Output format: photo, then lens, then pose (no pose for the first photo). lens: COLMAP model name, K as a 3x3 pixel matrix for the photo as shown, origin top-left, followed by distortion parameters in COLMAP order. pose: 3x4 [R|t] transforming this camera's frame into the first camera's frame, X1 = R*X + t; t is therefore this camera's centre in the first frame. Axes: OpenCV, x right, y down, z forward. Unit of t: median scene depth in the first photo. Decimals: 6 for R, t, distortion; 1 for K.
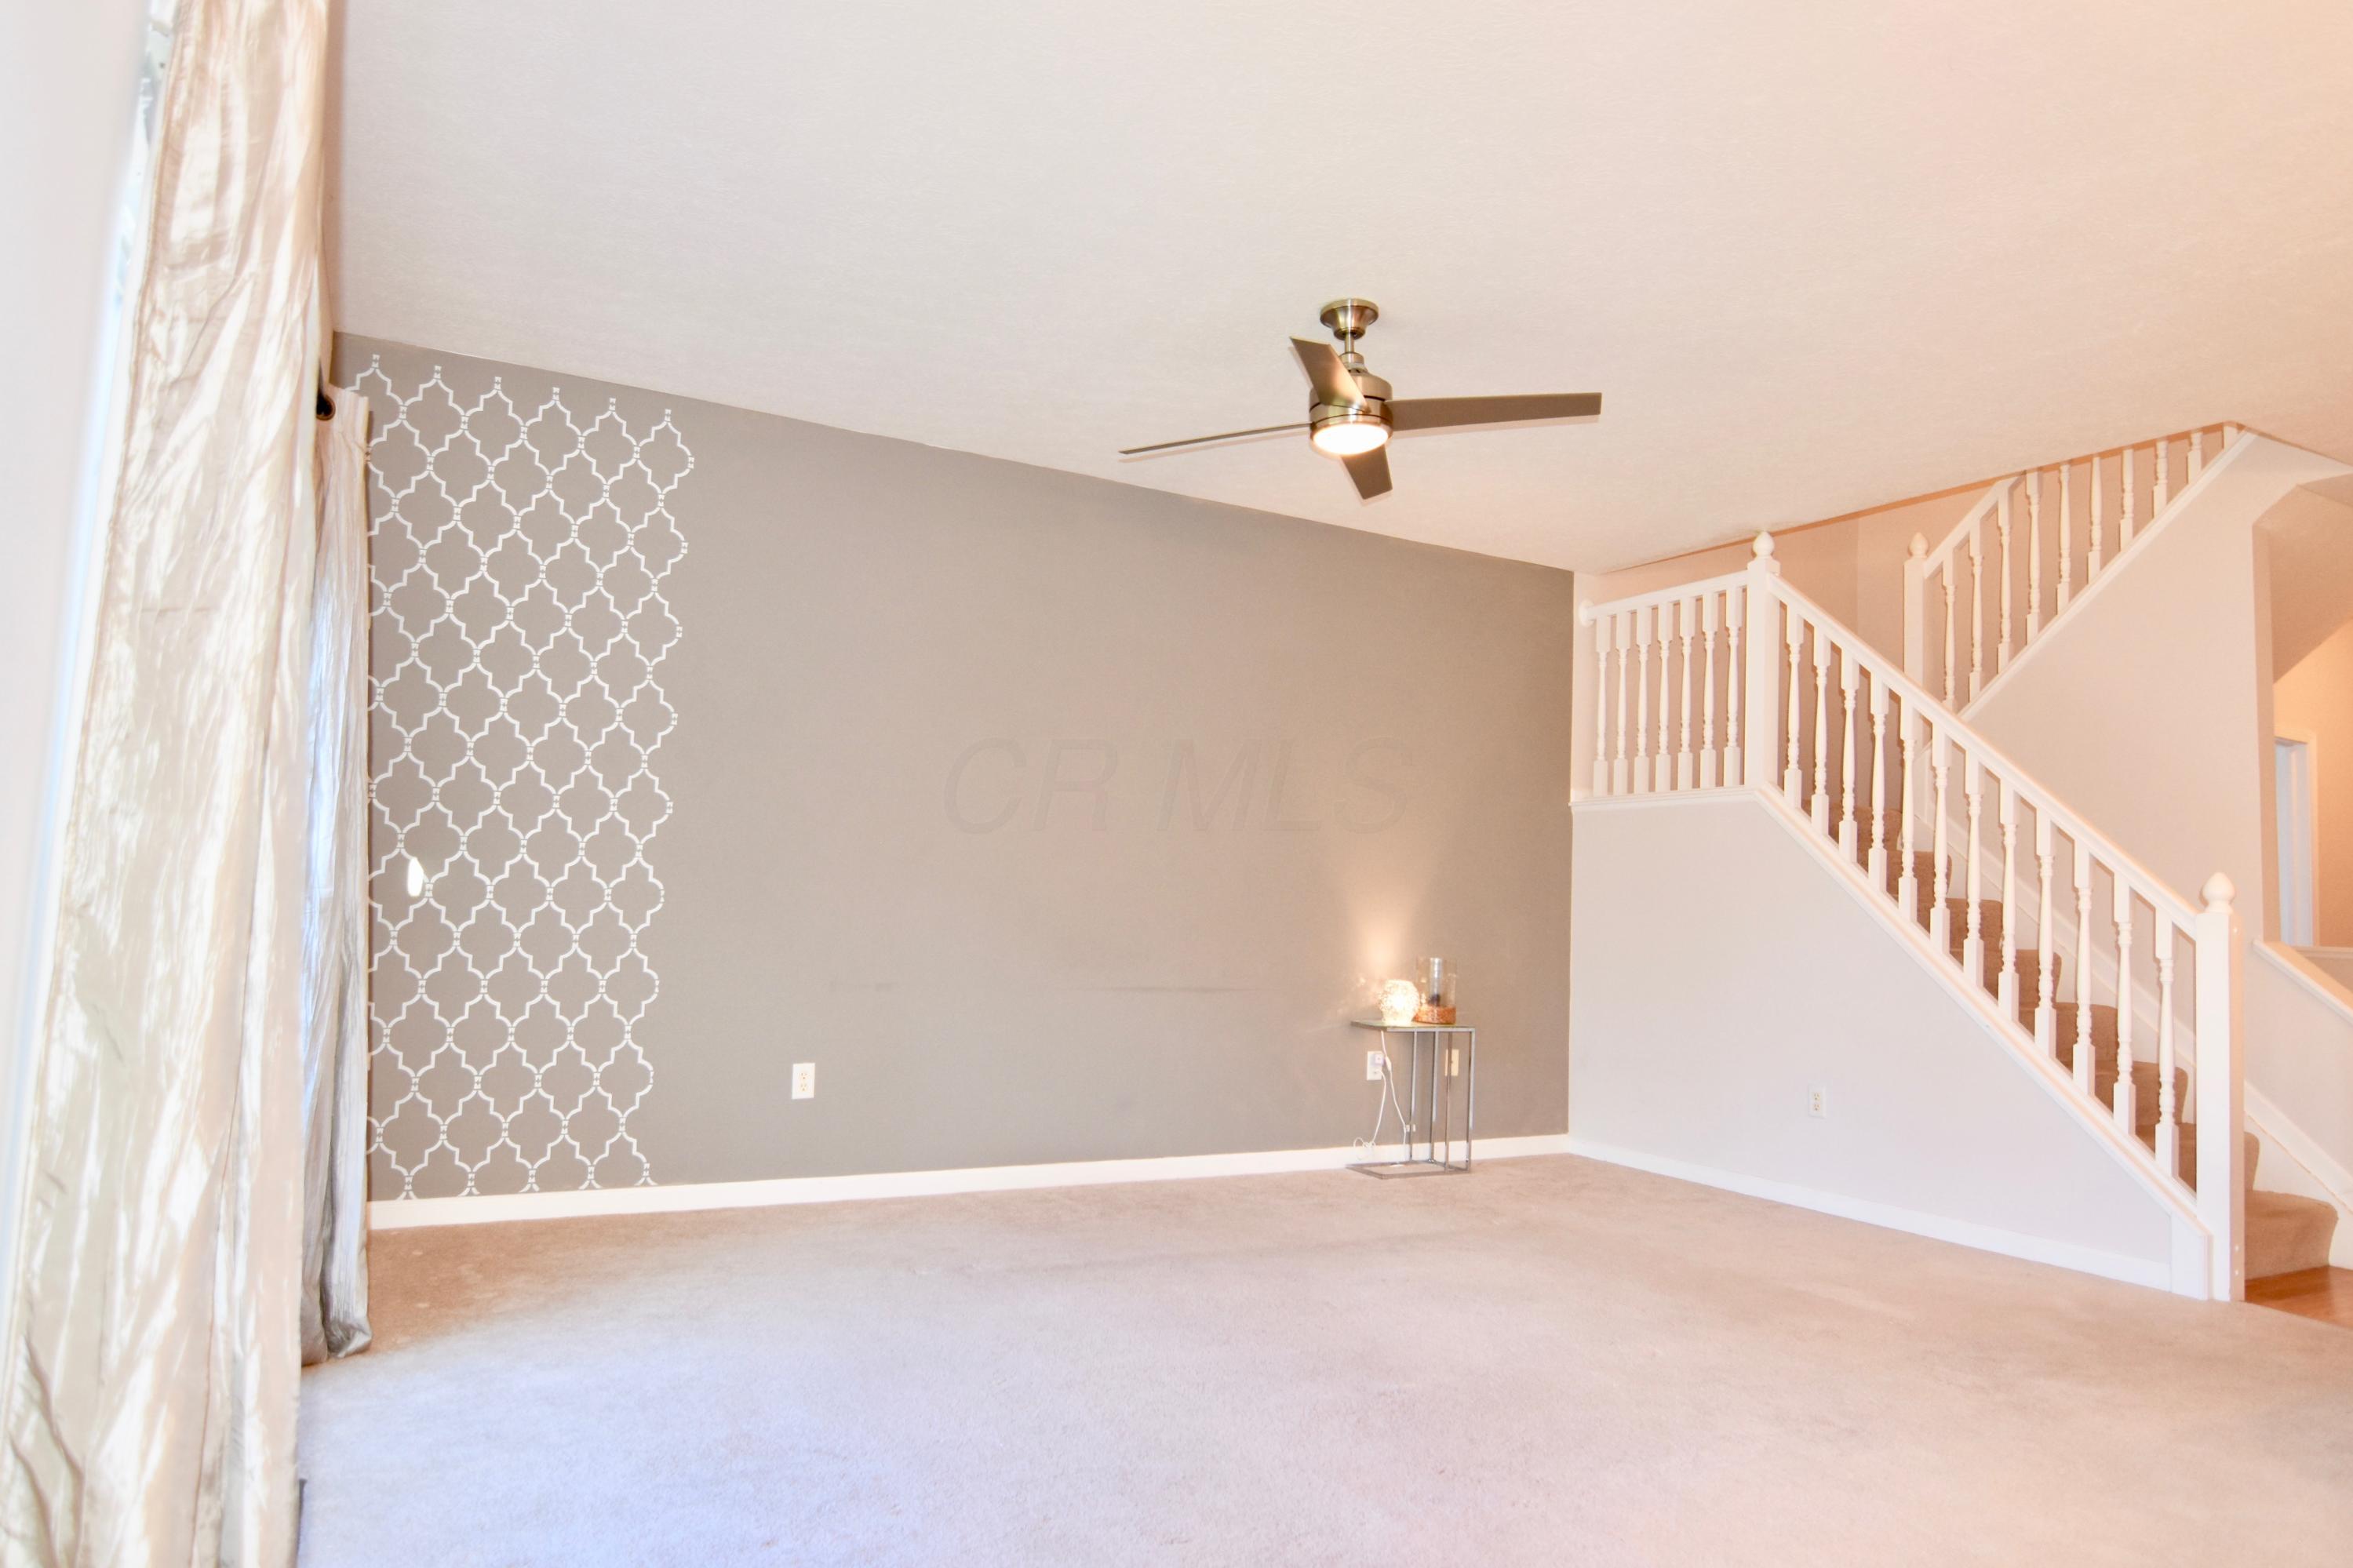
lens RADIAL K [[1412.0, 0, 1176.5], [0, 1412.0, 784.0], [0, 0, 1]] dist [-0.014652, -0.001534]
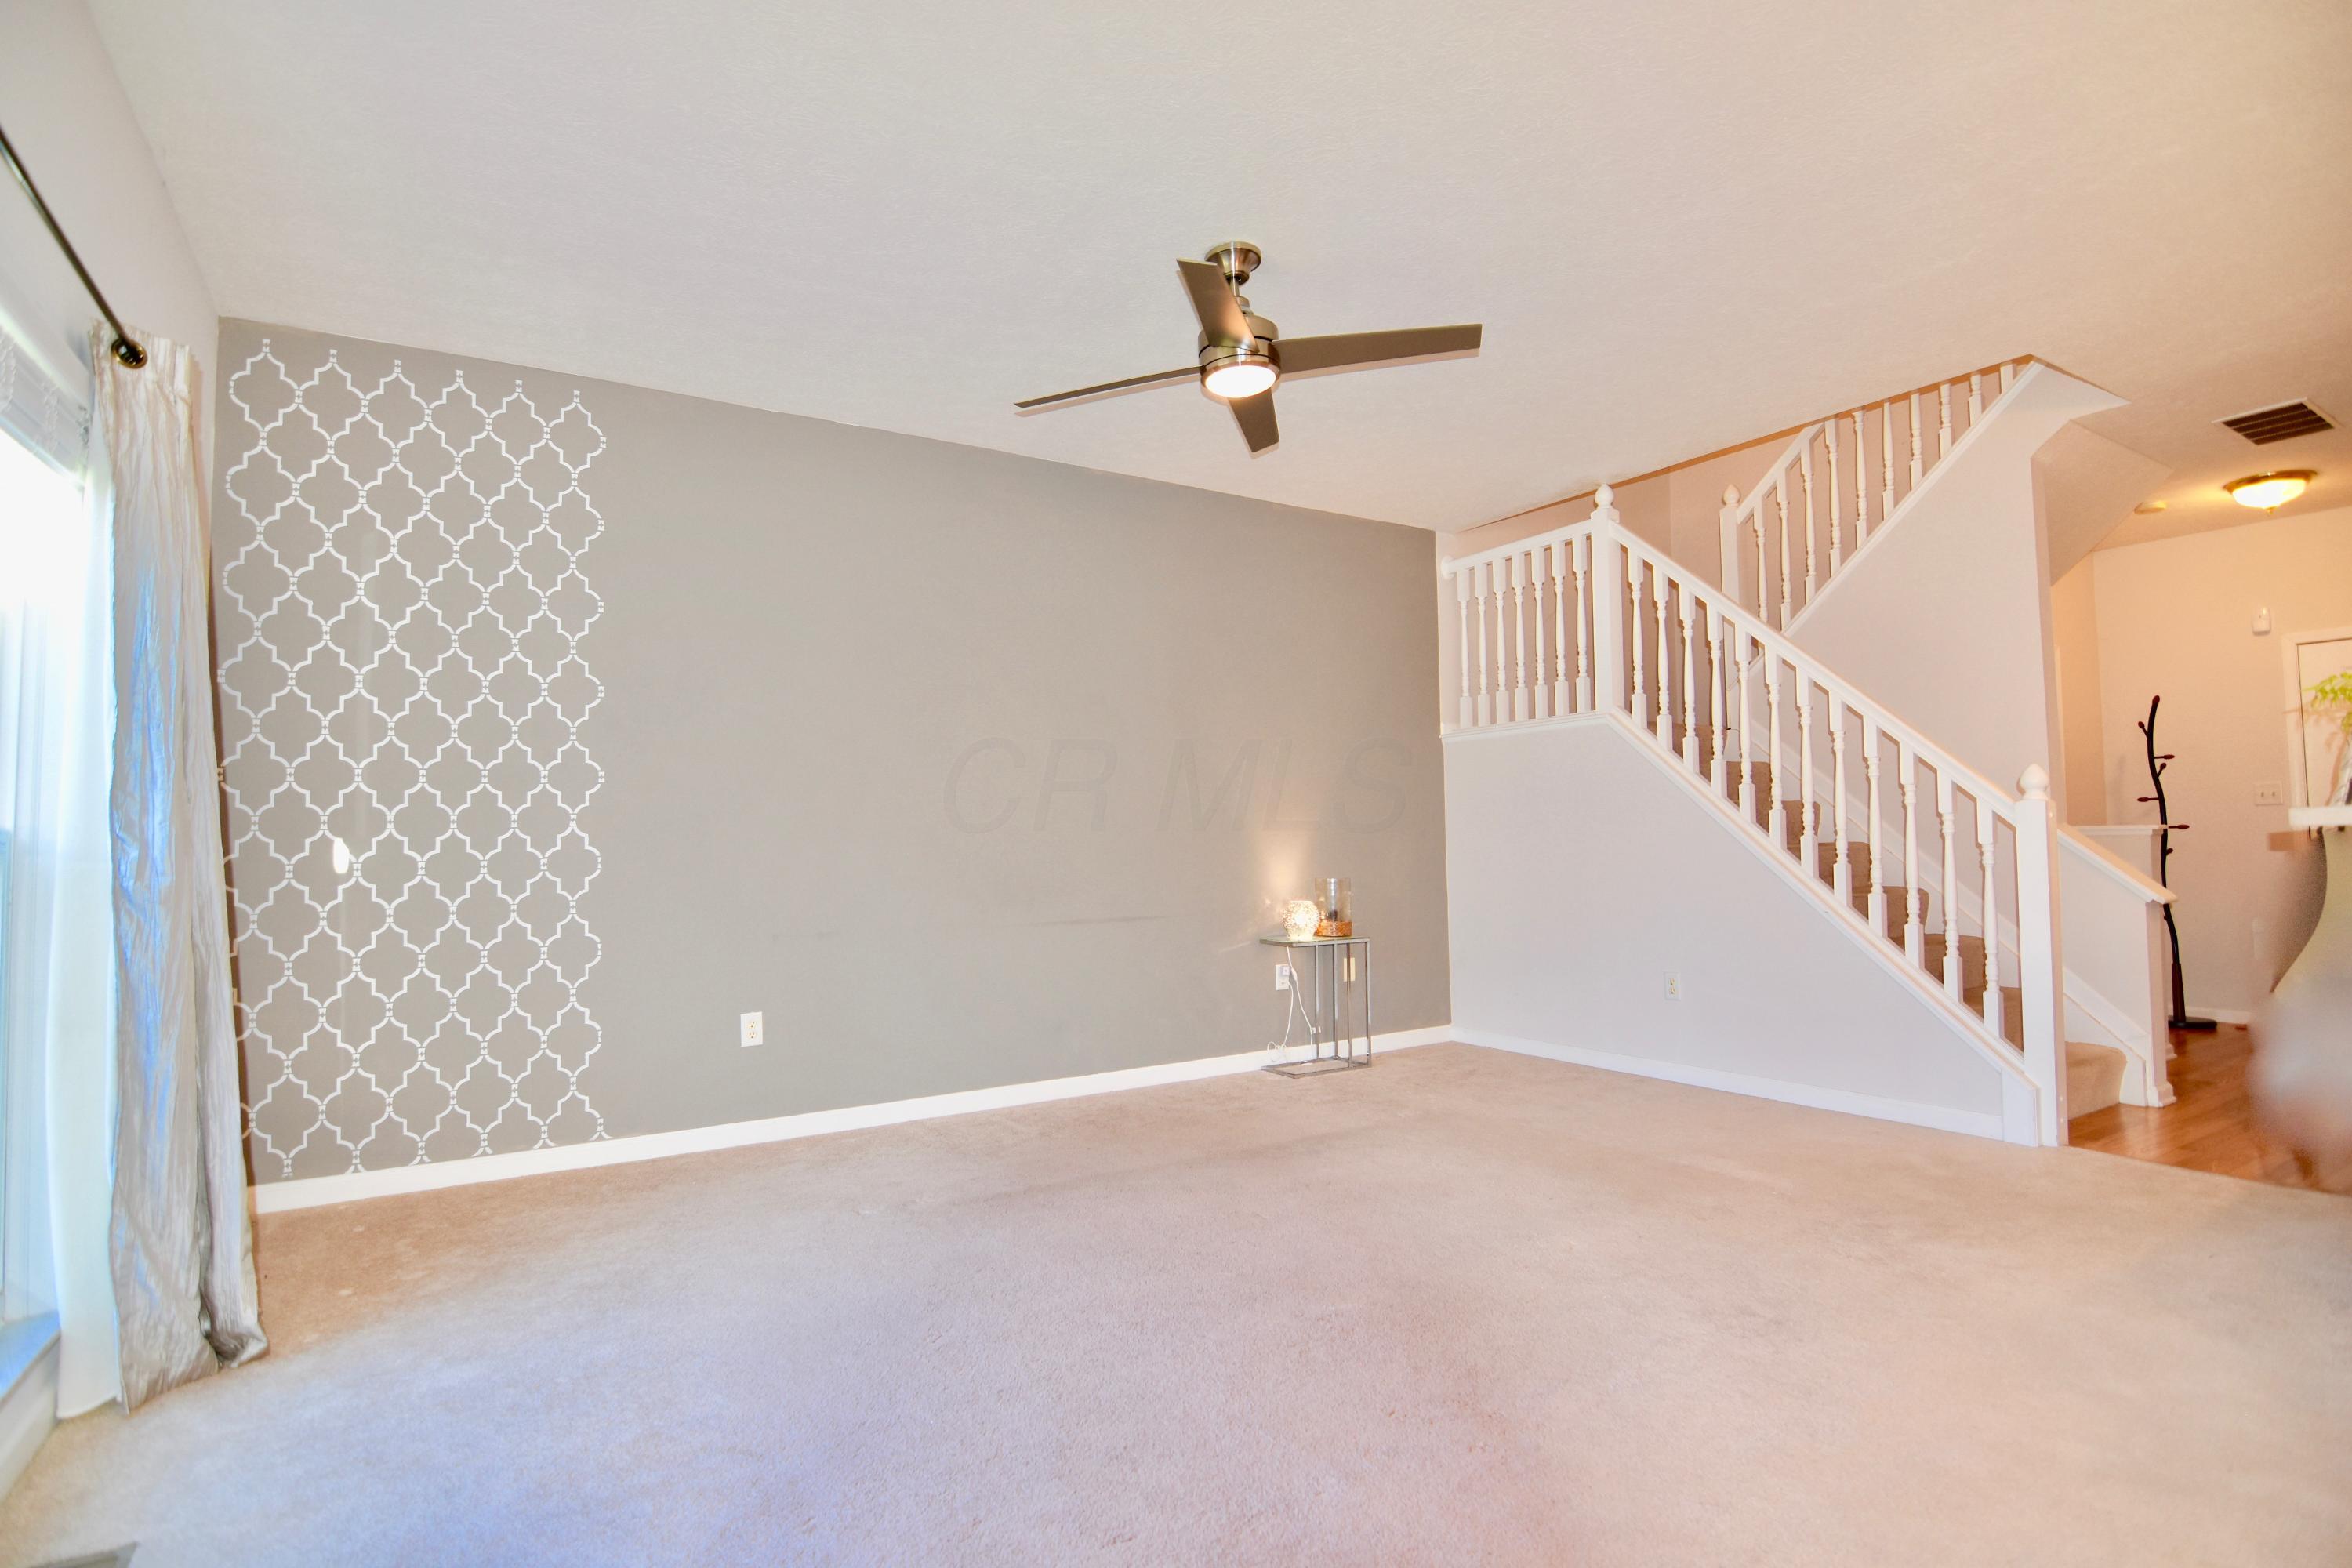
lens RADIAL K [[1142.7, 0, 1176.0], [0, 1142.7, 784.0], [0, 0, 1]] dist [-0.019180, -0.000657]
pose [[0.996584, -0.051348, 0.064677, 0.007142], [0.049010, 0.998104, 0.037224, 0.011632], [-0.066465, -0.033927, 0.997212, 0.139926]]
